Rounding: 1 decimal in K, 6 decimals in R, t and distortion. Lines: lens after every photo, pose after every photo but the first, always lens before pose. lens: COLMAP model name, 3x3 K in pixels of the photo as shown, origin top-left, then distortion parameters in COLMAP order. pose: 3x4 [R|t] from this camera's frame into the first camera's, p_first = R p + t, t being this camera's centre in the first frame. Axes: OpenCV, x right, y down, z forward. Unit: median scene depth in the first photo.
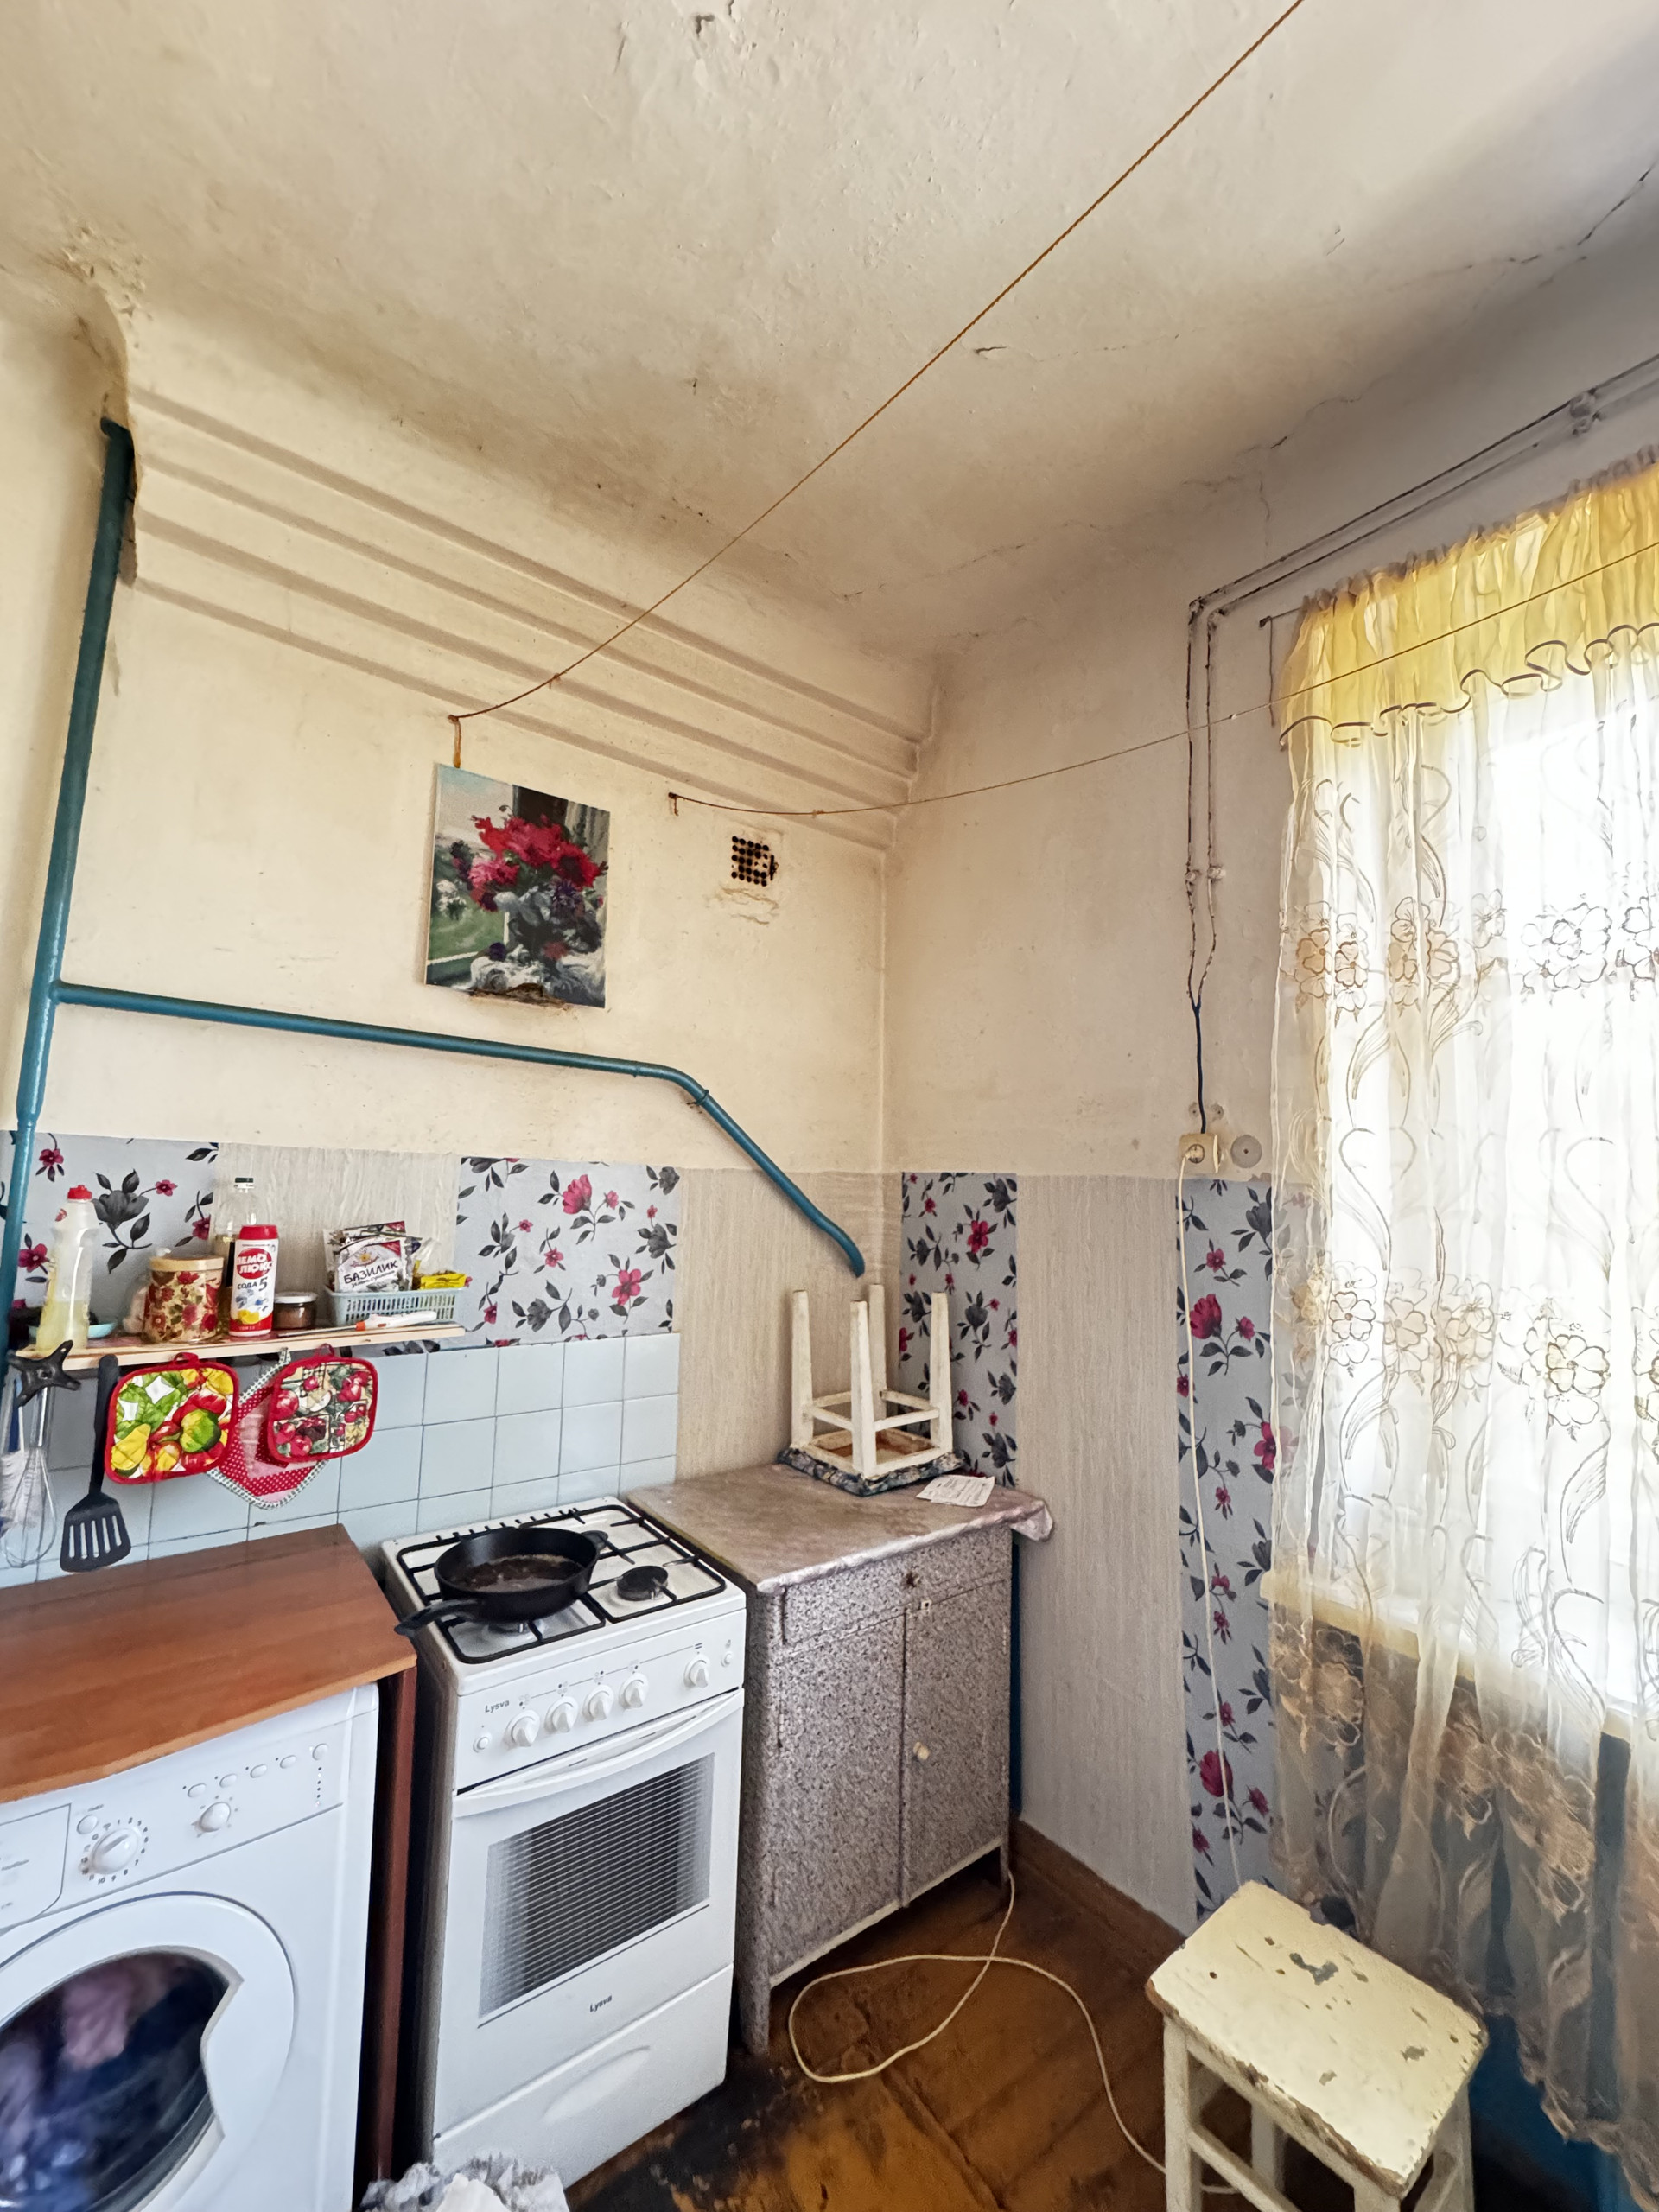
lens RADIAL K [[887.6, 0, 831.0], [0, 887.6, 1110.6], [0, 0, 1]] dist [-0.000102, 0.000189]
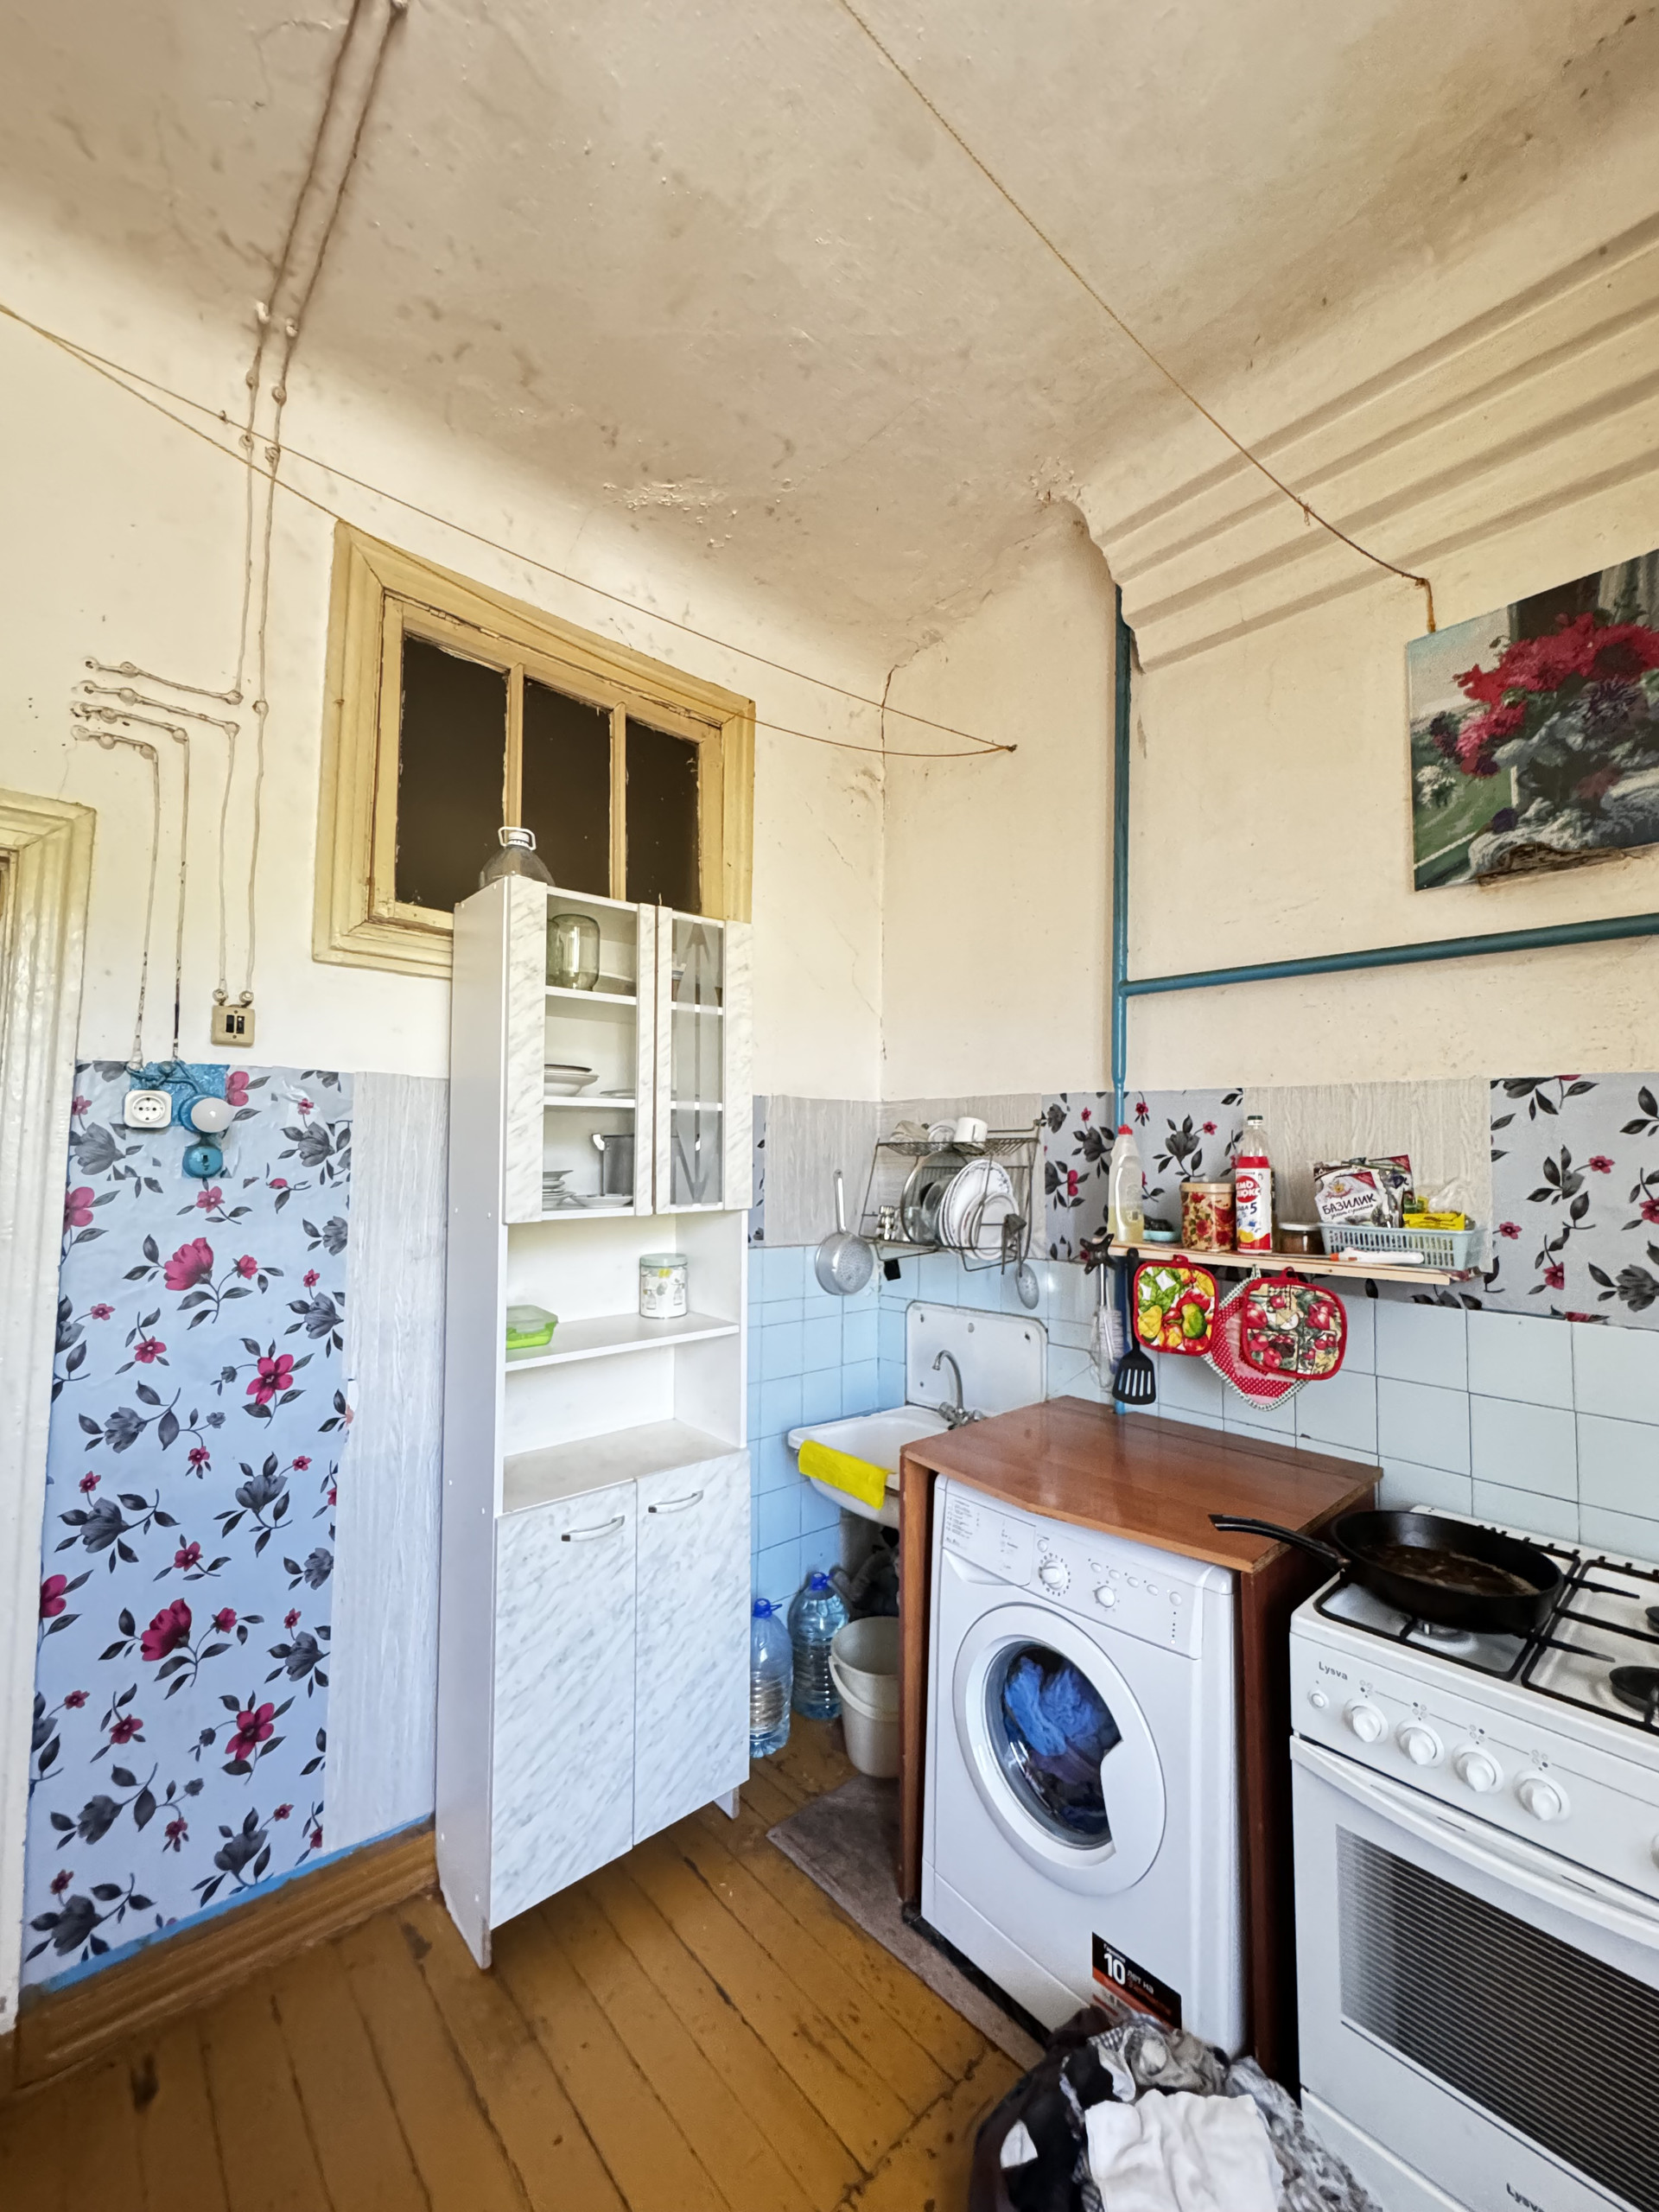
lens RADIAL K [[887.6, 0, 832.7], [0, 887.6, 1107.2], [0, 0, 1]] dist [-0.000102, 0.000189]
pose [[0.089785, -0.079922, -0.992749, 0.408671], [0.079464, 0.994172, -0.072849, 0.104476], [0.992786, -0.072347, 0.095613, 0.363422]]
